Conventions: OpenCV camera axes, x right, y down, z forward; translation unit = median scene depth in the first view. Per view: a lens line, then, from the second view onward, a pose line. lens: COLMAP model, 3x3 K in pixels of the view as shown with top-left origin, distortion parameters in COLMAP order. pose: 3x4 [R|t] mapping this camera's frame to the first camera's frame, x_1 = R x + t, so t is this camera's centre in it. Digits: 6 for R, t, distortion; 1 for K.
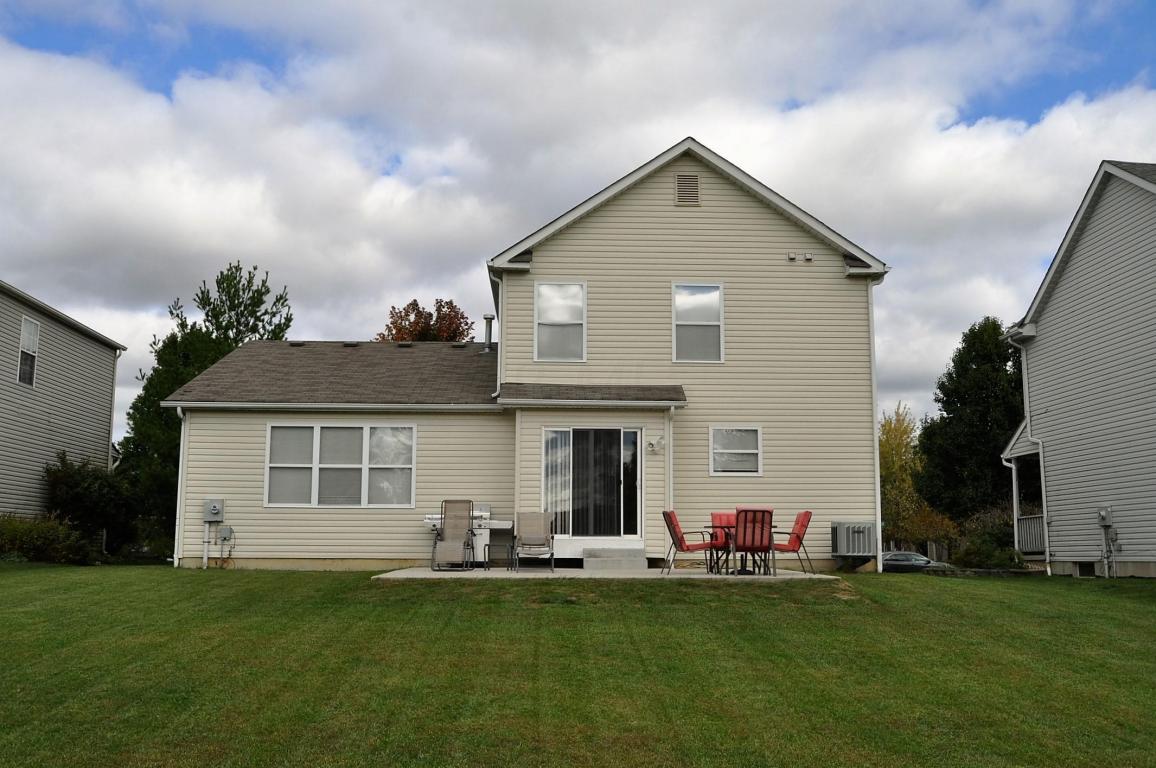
lens RADIAL K [[1061.1, 0, 578.0], [0, 1061.1, 384.0], [0, 0, 1]] dist [-0.081347, -0.000111]
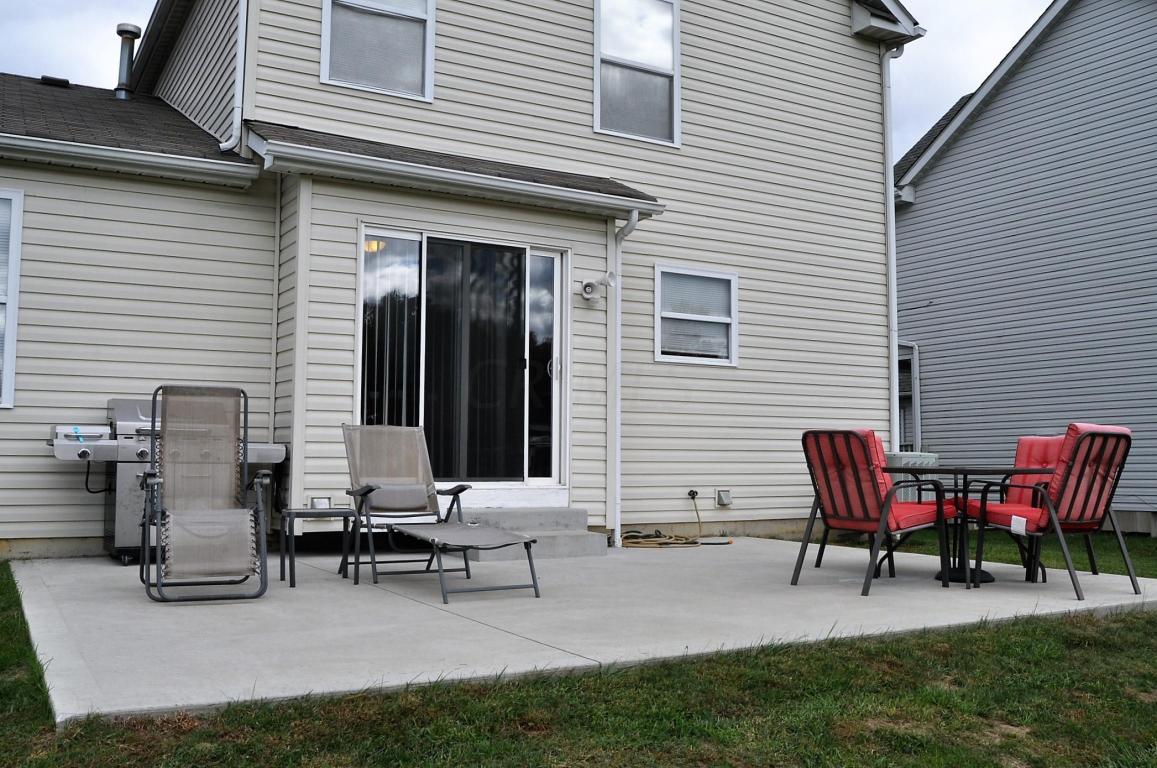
lens RADIAL K [[1054.2, 0, 578.5], [0, 1054.2, 384.0], [0, 0, 1]] dist [-0.069872, 0.009801]
pose [[0.880639, 0.037487, 0.472303, -0.152477], [-0.073916, 0.995529, 0.058805, 0.072163], [-0.467987, -0.086697, 0.879473, 0.581313]]
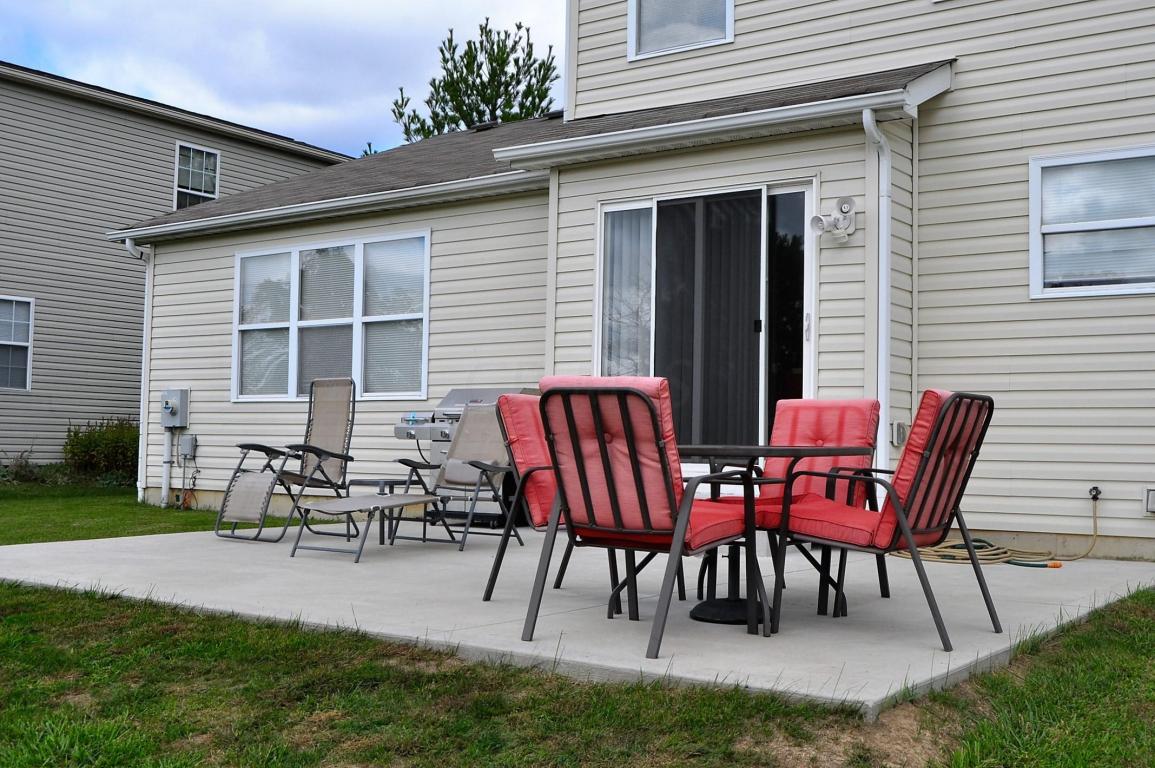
lens RADIAL K [[1272.2, 0, 599.9], [0, 1272.2, 384.7], [0, 0, 1]] dist [-0.076503, 0.000751]
pose [[0.790931, -0.019075, -0.611608, 0.275062], [0.080578, 0.994057, 0.073201, 0.074490], [0.606576, -0.107179, 0.787768, 0.589847]]
